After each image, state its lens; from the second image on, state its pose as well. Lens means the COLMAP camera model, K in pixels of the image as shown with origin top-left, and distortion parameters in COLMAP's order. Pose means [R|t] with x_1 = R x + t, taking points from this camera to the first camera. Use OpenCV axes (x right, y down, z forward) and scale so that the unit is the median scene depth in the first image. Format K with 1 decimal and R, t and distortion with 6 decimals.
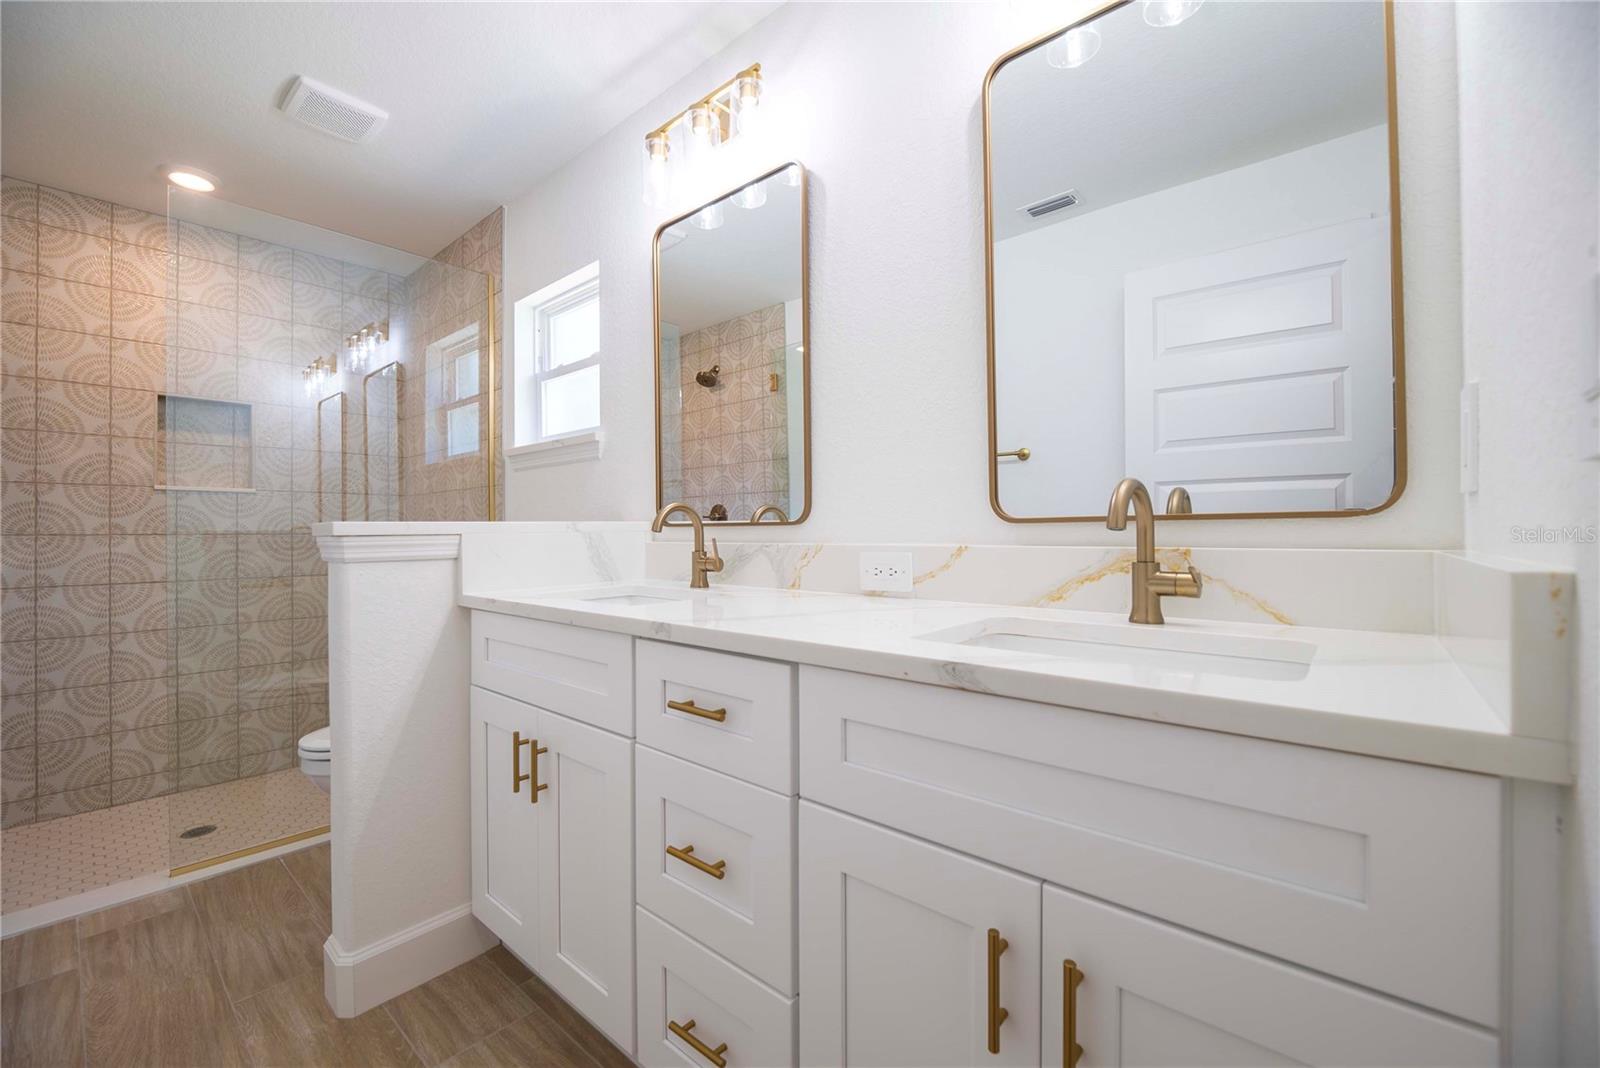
lens RADIAL K [[654.2, 0, 803.5], [0, 654.2, 530.2], [0, 0, 1]] dist [-0.010278, -0.002089]
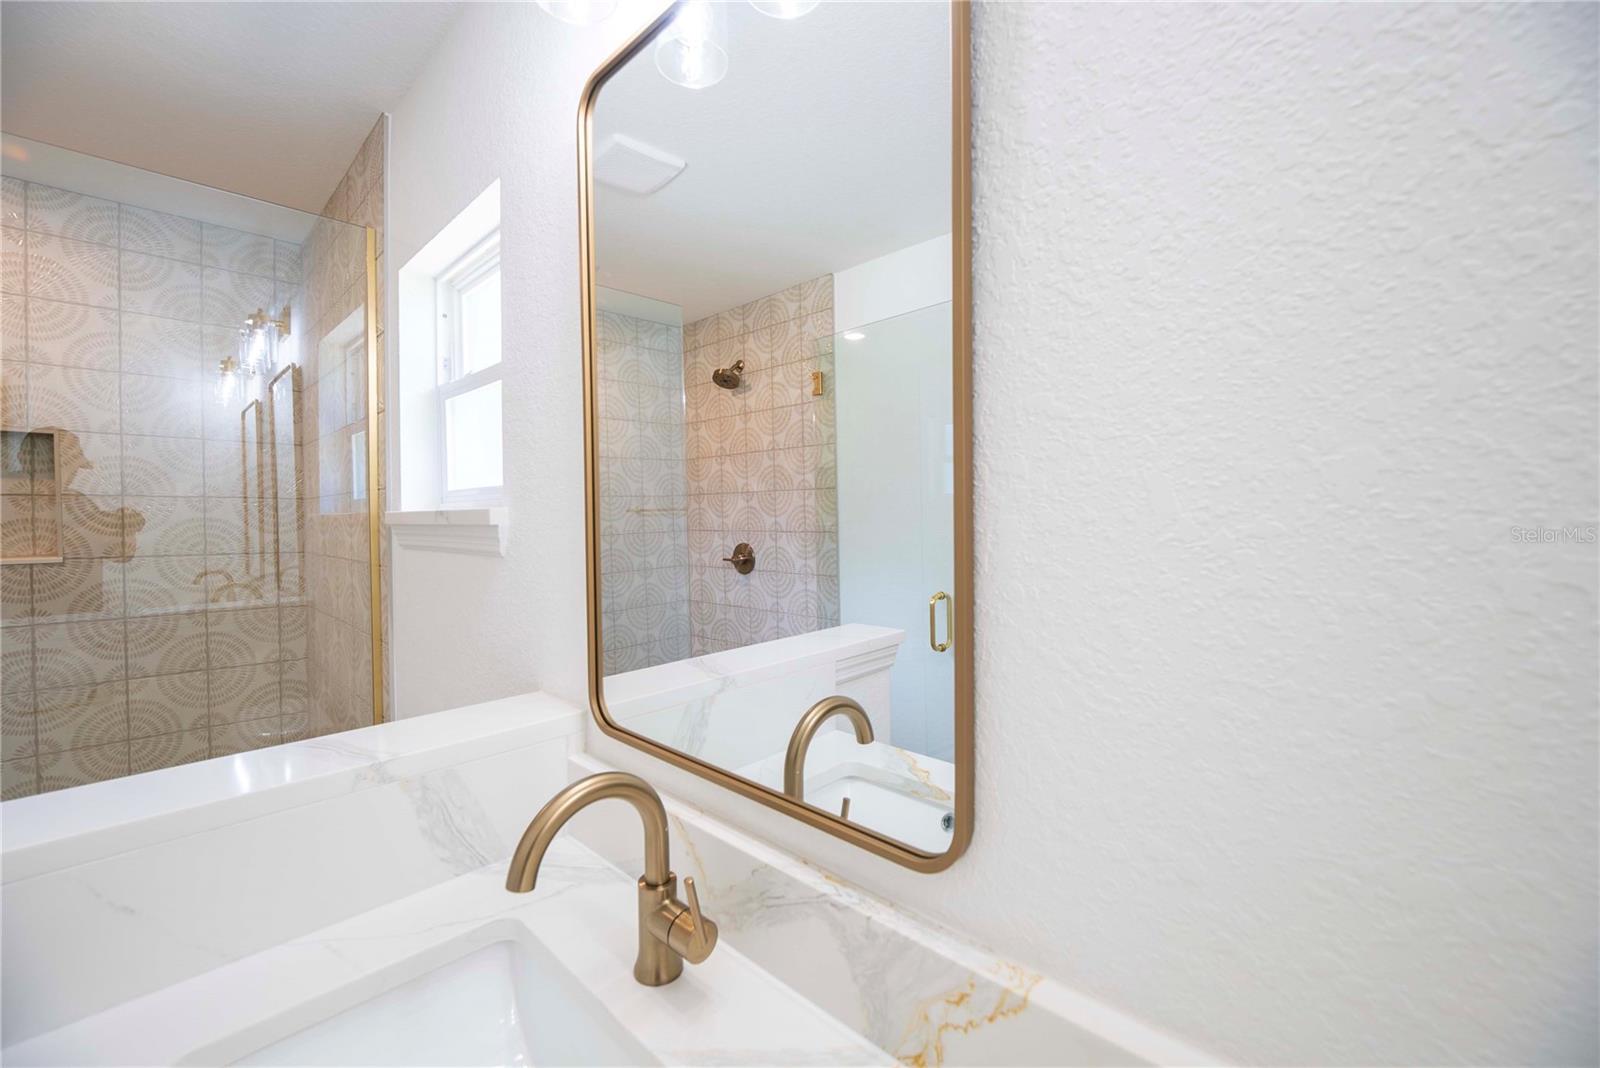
lens RADIAL K [[654.2, 0, 802.2], [0, 654.2, 530.1], [0, 0, 1]] dist [-0.010278, -0.002089]
pose [[0.998585, 0.002486, -0.053116, -0.035626], [-0.001367, 0.999777, 0.021077, -0.120223], [0.053156, -0.020974, 0.998366, 0.410642]]
